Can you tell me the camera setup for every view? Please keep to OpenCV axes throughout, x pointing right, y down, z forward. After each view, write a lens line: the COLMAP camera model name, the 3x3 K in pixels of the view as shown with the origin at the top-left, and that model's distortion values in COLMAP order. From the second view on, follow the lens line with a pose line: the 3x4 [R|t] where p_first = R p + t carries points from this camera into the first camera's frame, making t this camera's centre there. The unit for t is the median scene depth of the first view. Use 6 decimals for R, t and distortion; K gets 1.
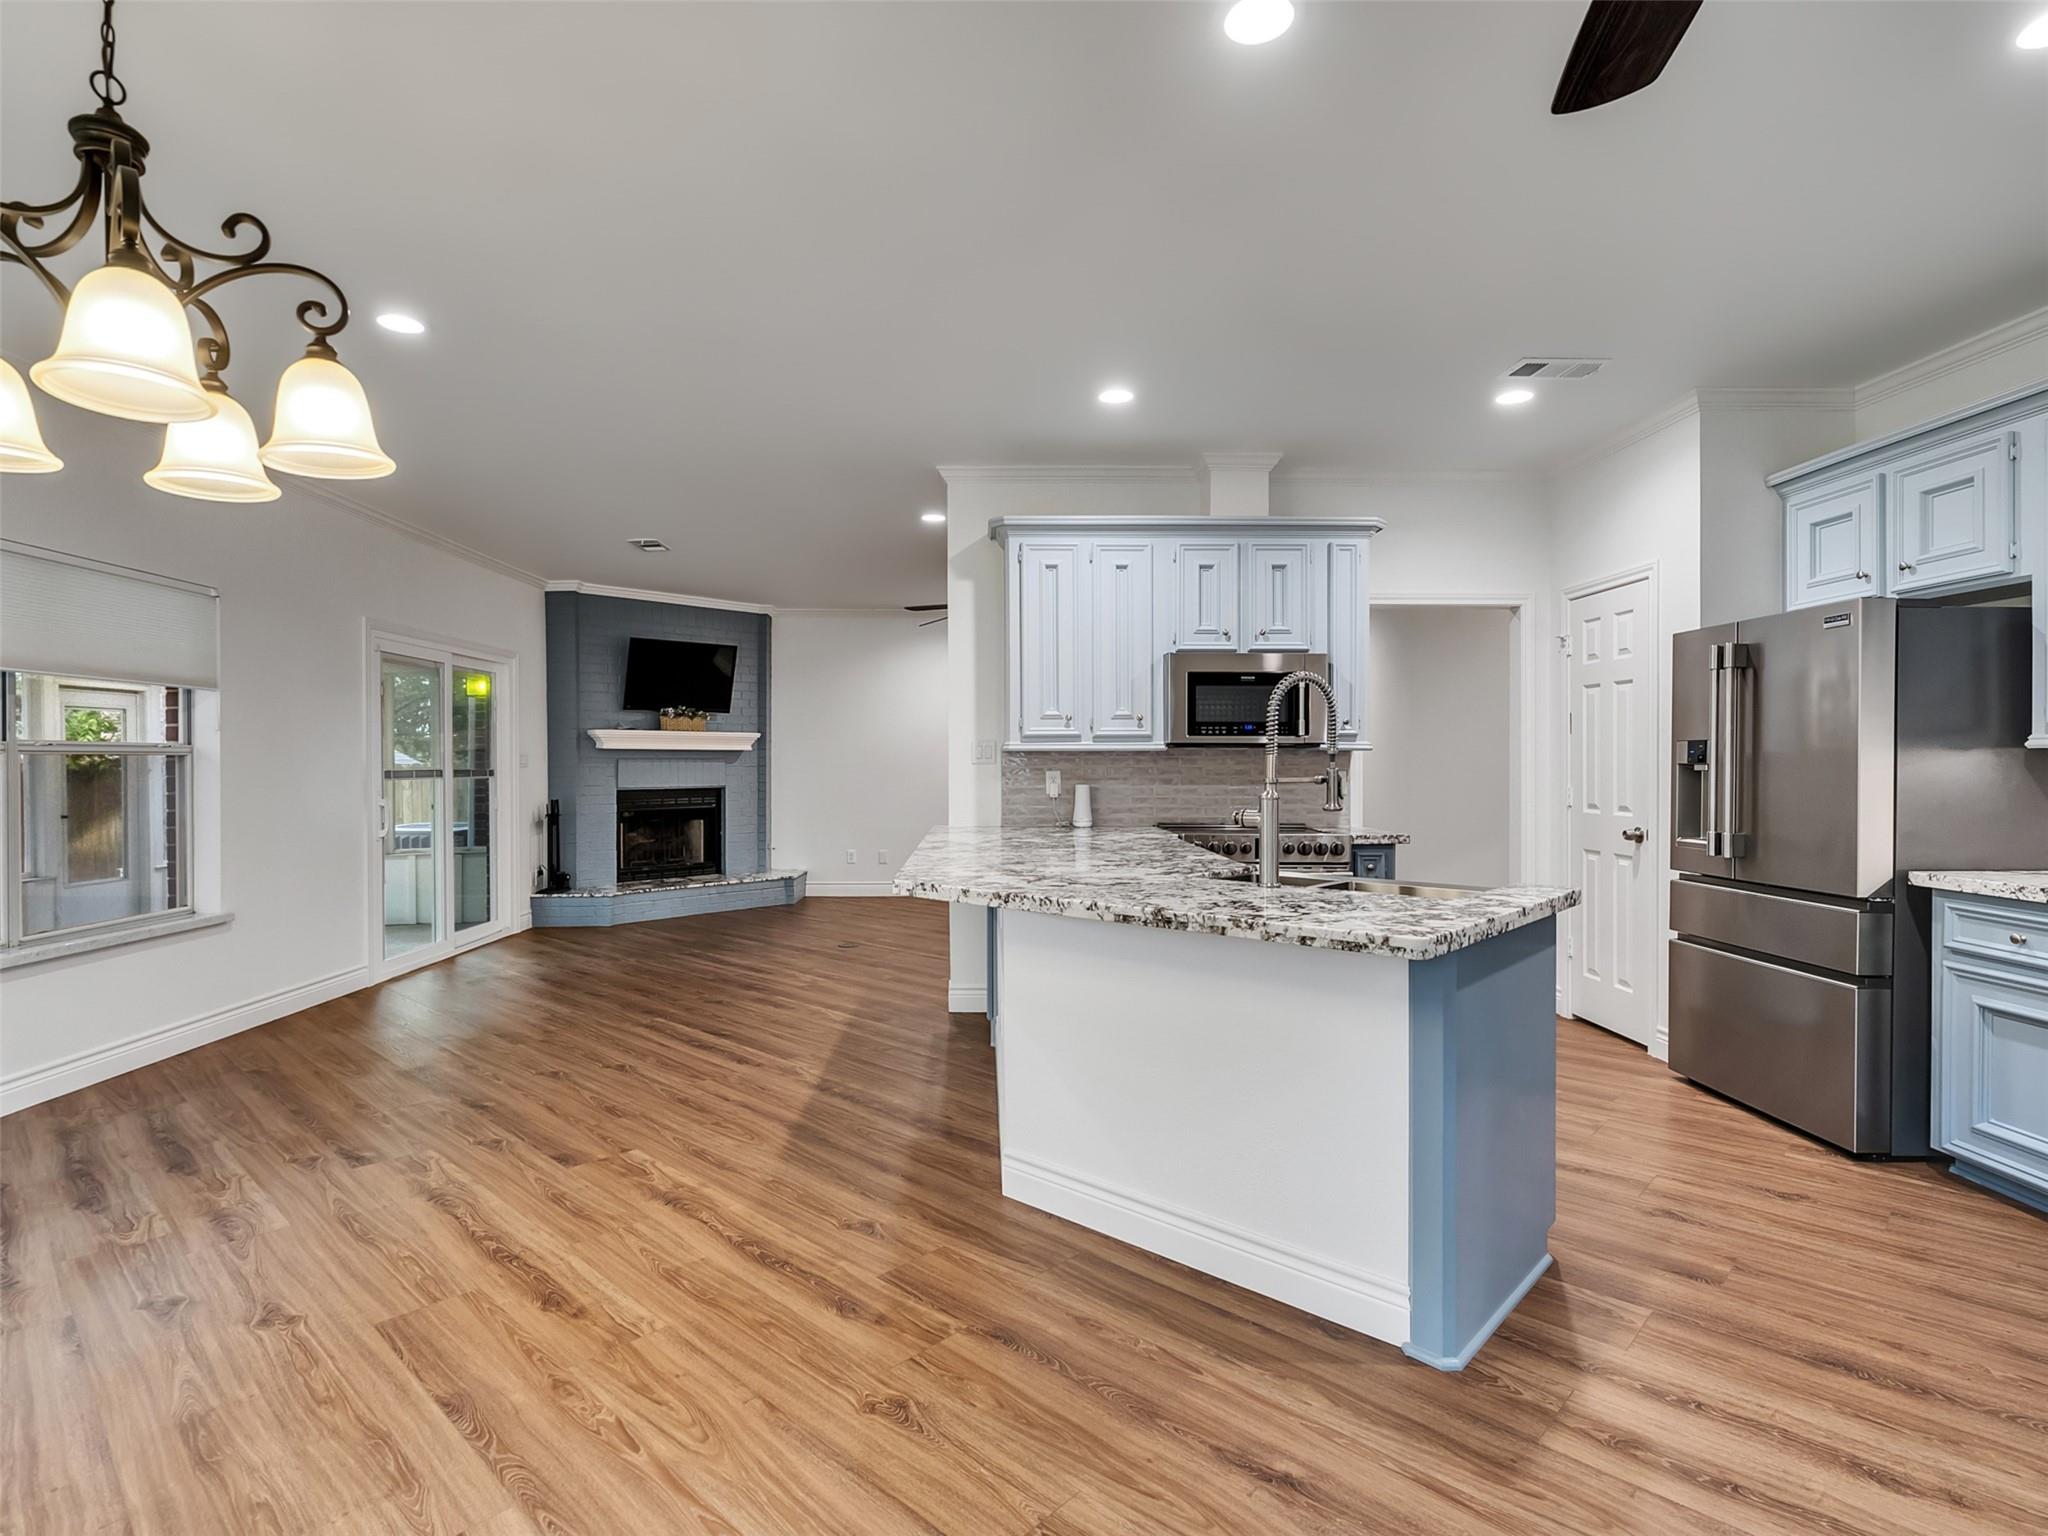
lens RADIAL K [[1051.6, 0, 1015.3], [0, 1051.6, 774.5], [0, 0, 1]] dist [-0.008386, 0.007193]
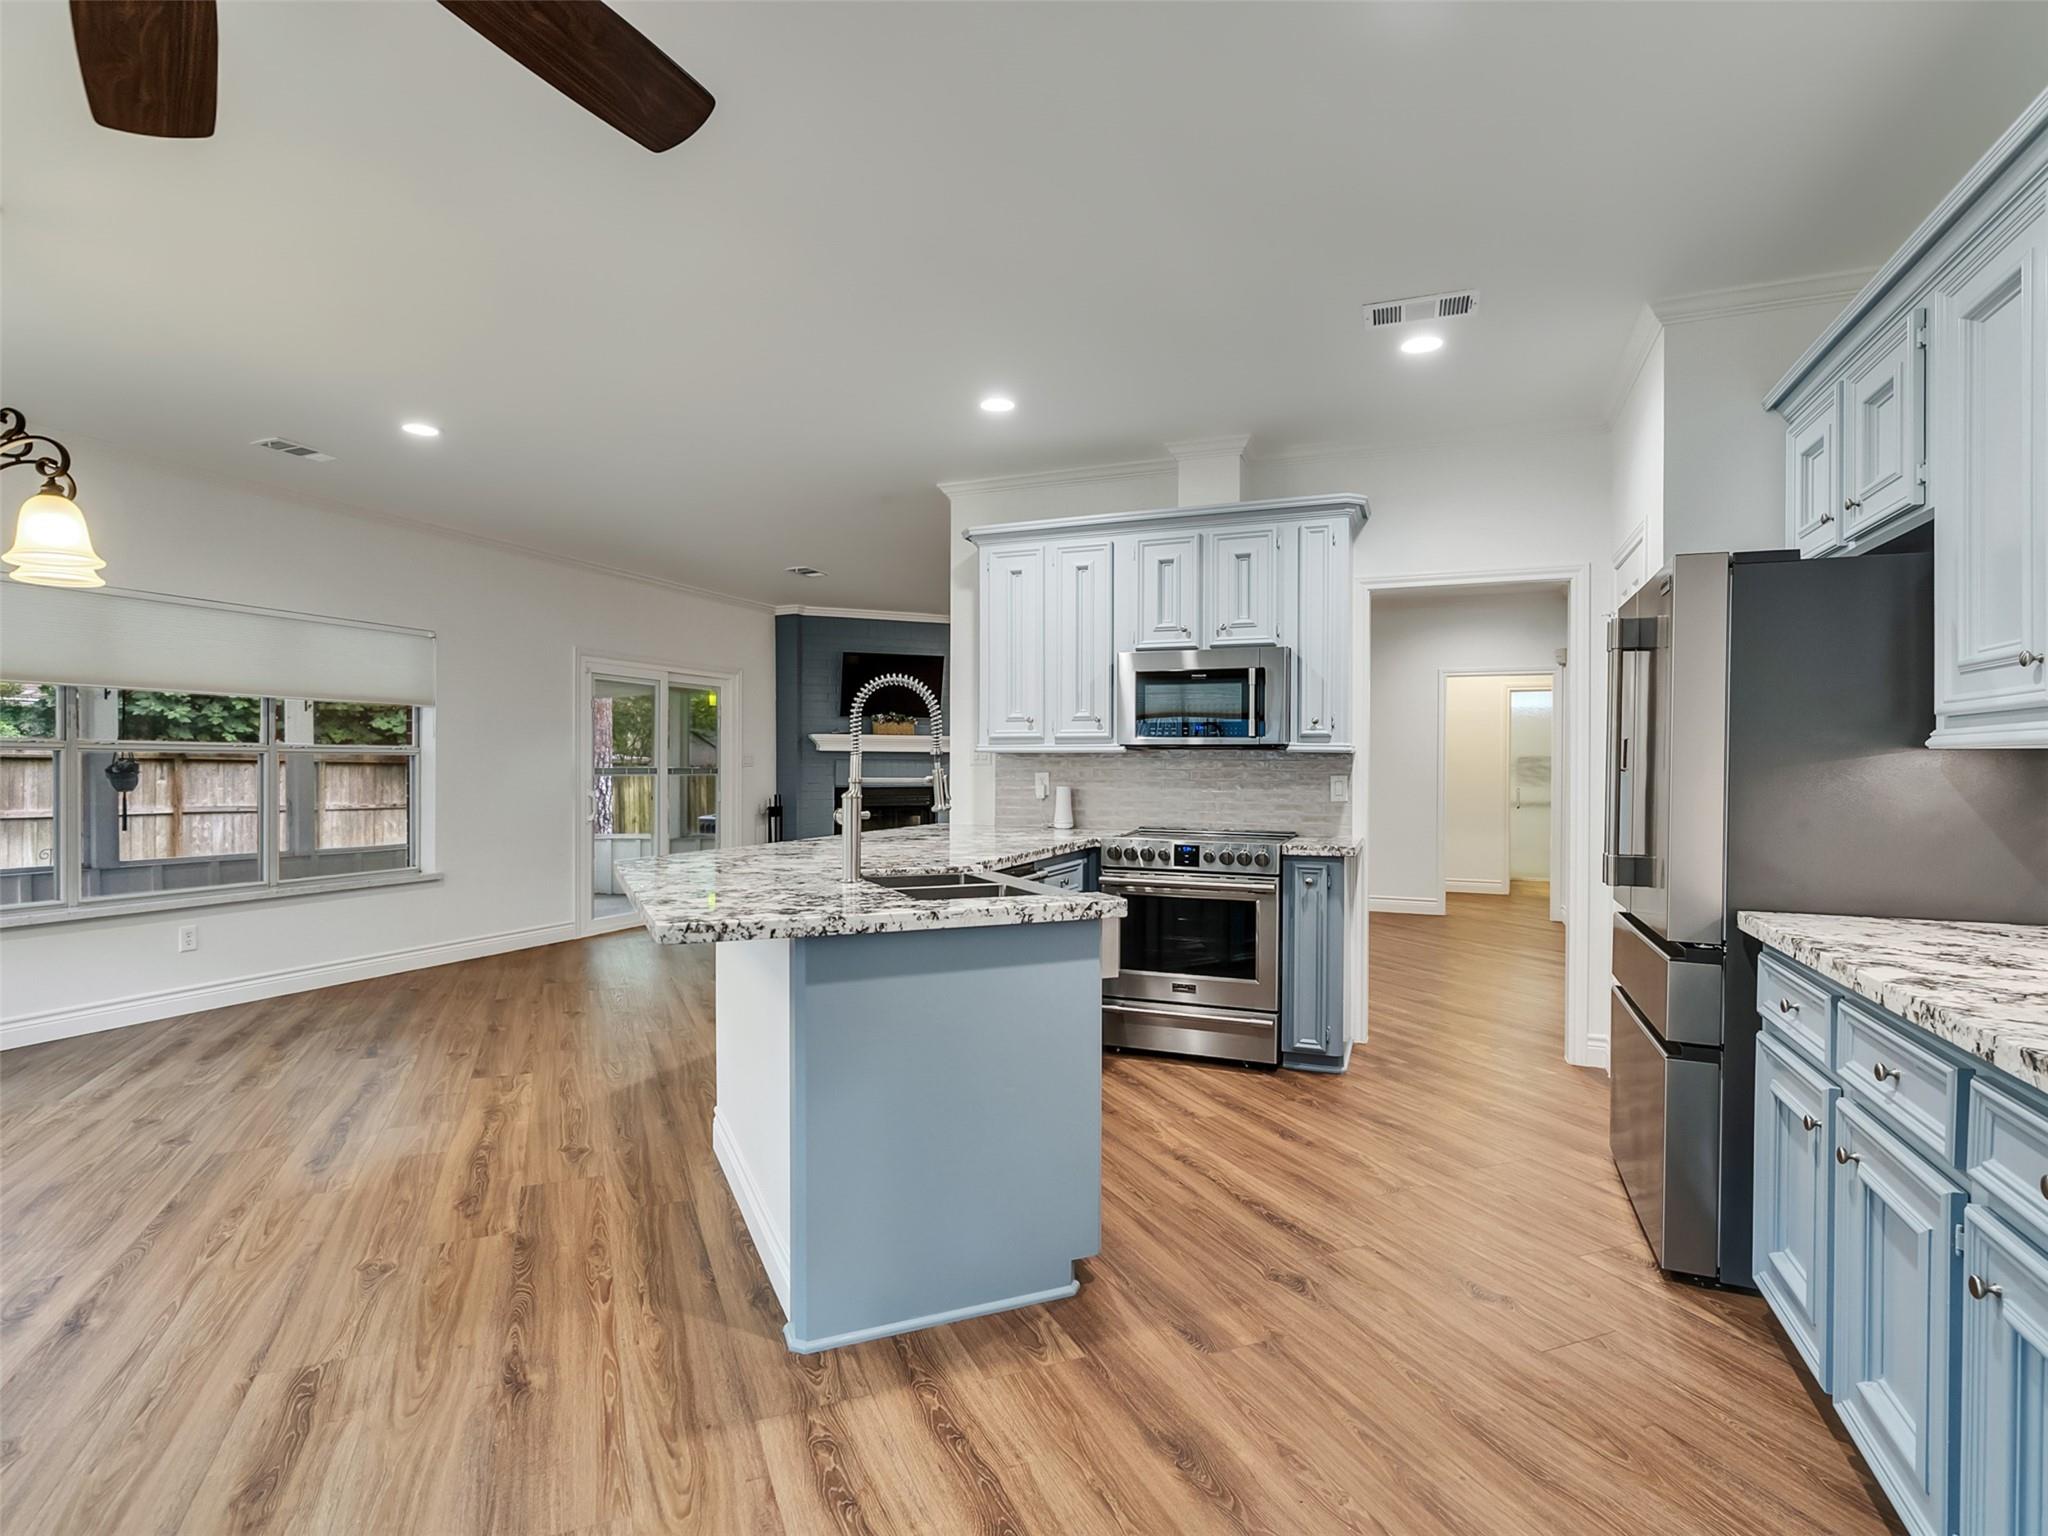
lens RADIAL K [[1051.6, 0, 996.4], [0, 1051.6, 776.8], [0, 0, 1]] dist [-0.008386, 0.007193]
pose [[0.914589, 0.009892, -0.404265, 0.430838], [-0.009874, 0.999949, 0.002130, -0.001124], [0.404265, 0.002044, 0.914640, 0.057056]]
